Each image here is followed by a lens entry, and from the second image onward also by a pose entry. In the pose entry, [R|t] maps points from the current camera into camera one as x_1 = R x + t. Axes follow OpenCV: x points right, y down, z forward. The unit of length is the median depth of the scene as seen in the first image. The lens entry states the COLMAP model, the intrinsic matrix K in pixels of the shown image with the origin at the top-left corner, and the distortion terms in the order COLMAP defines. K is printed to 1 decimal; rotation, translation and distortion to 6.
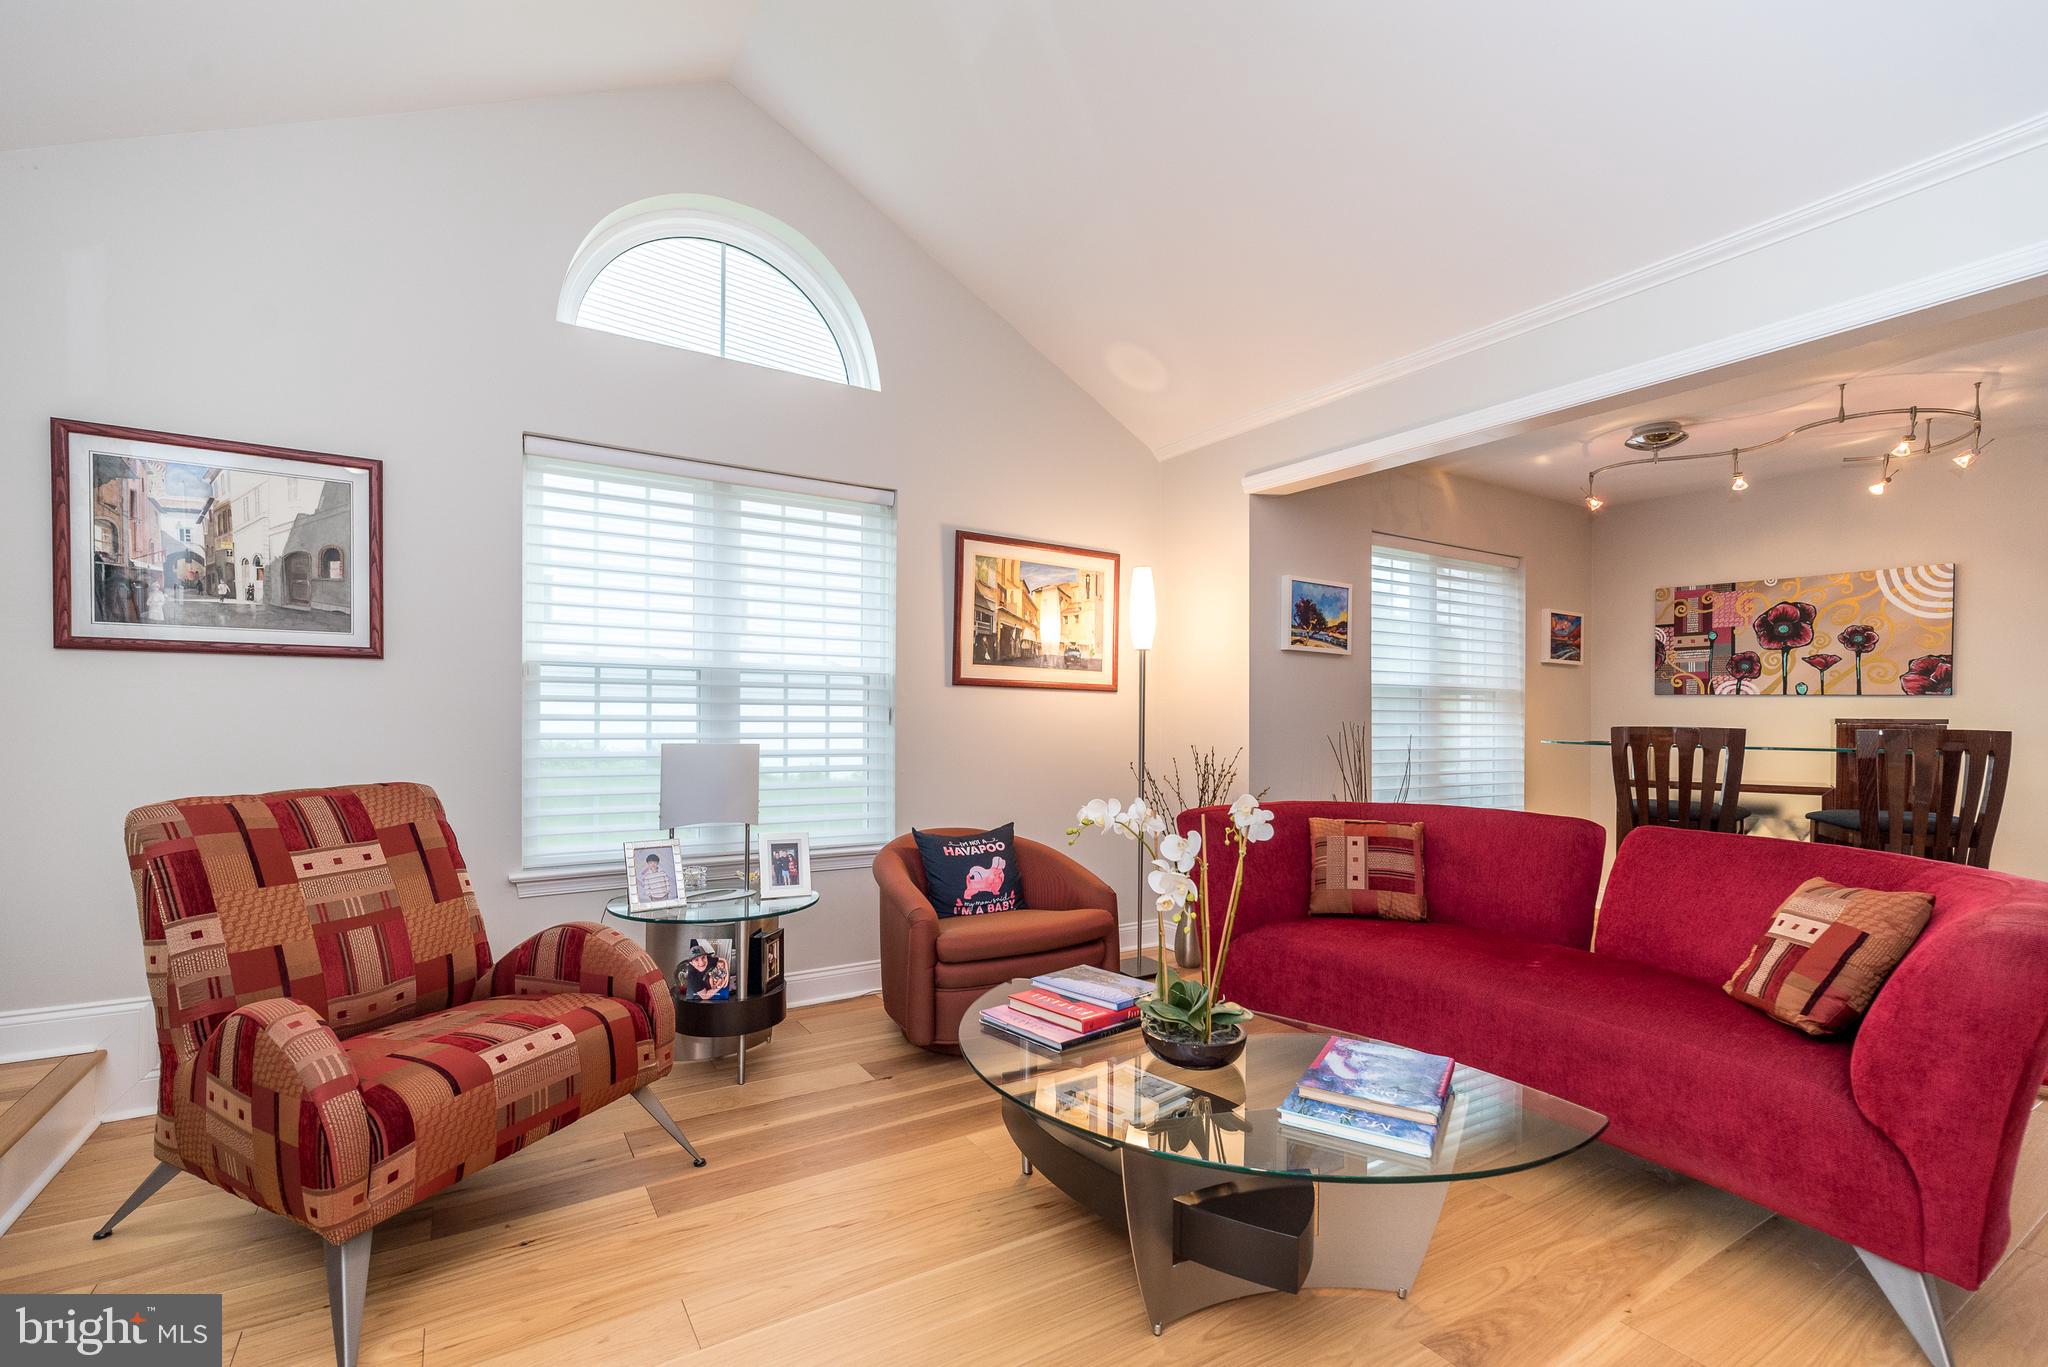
lens RADIAL K [[917.7, 0, 1019.2], [0, 917.7, 698.0], [0, 0, 1]] dist [0.000579, -0.000542]
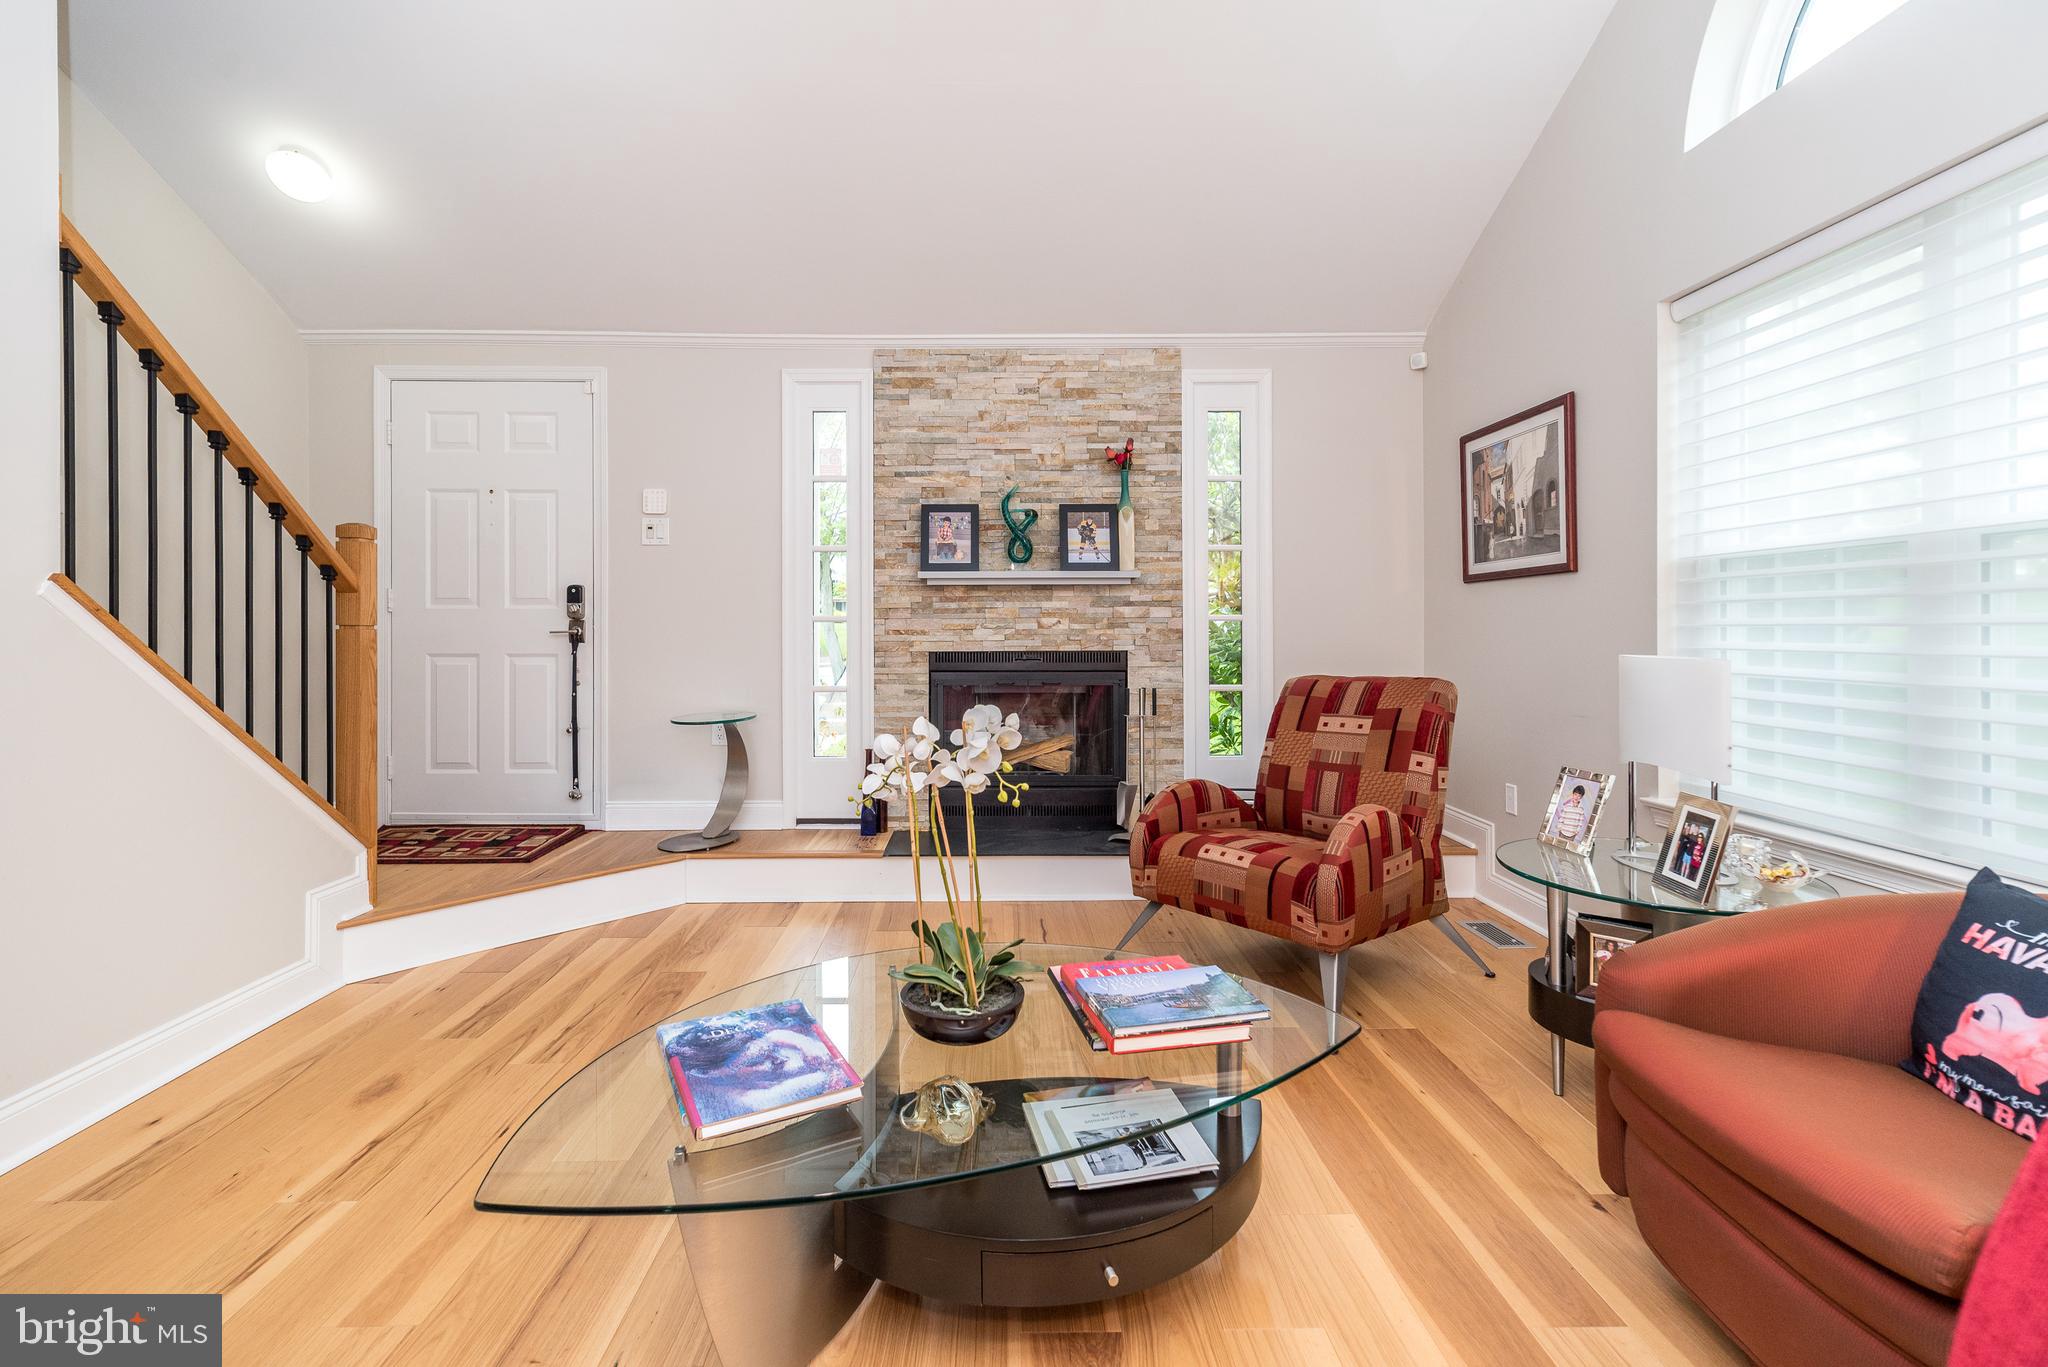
lens RADIAL K [[899.8, 0, 1018.0], [0, 899.8, 629.1], [0, 0, 1]] dist [0.009509, -0.000101]
pose [[-0.509125, -0.003116, -0.860687, 0.369511], [0.025896, 0.999485, -0.018937, 0.018601], [0.860303, -0.031930, -0.508782, 0.627035]]
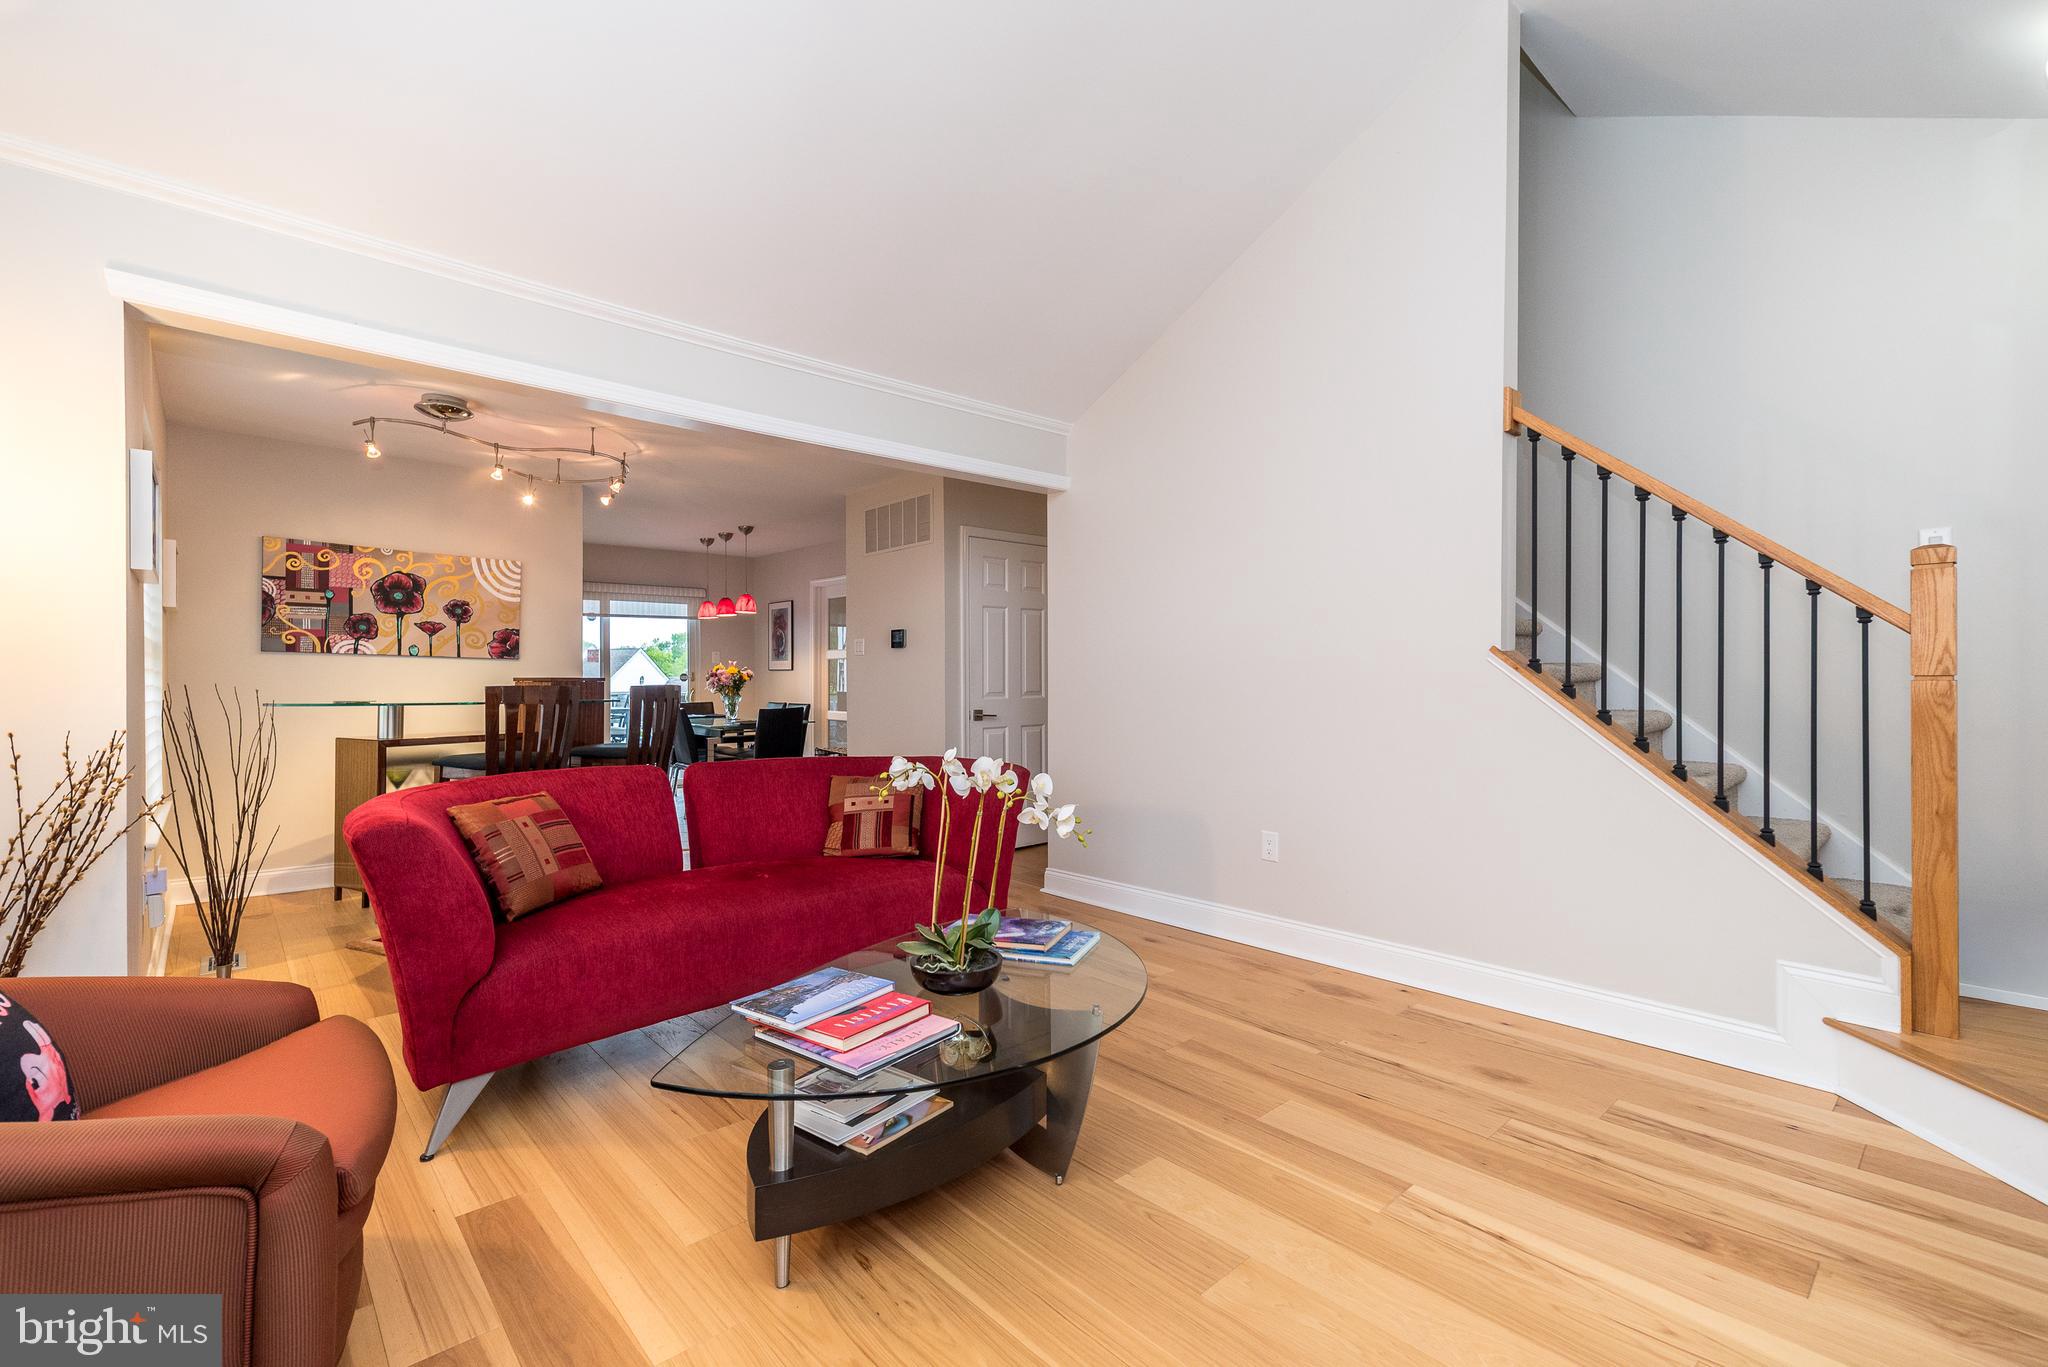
lens RADIAL K [[891.2, 0, 1007.9], [0, 891.2, 695.7], [0, 0, 1]] dist [0.010250, 0.000144]
pose [[-0.164509, -0.025151, 0.986055, -0.376756], [-0.024590, 0.999469, 0.021390, 0.004236], [-0.986069, -0.020728, -0.165040, 0.479671]]
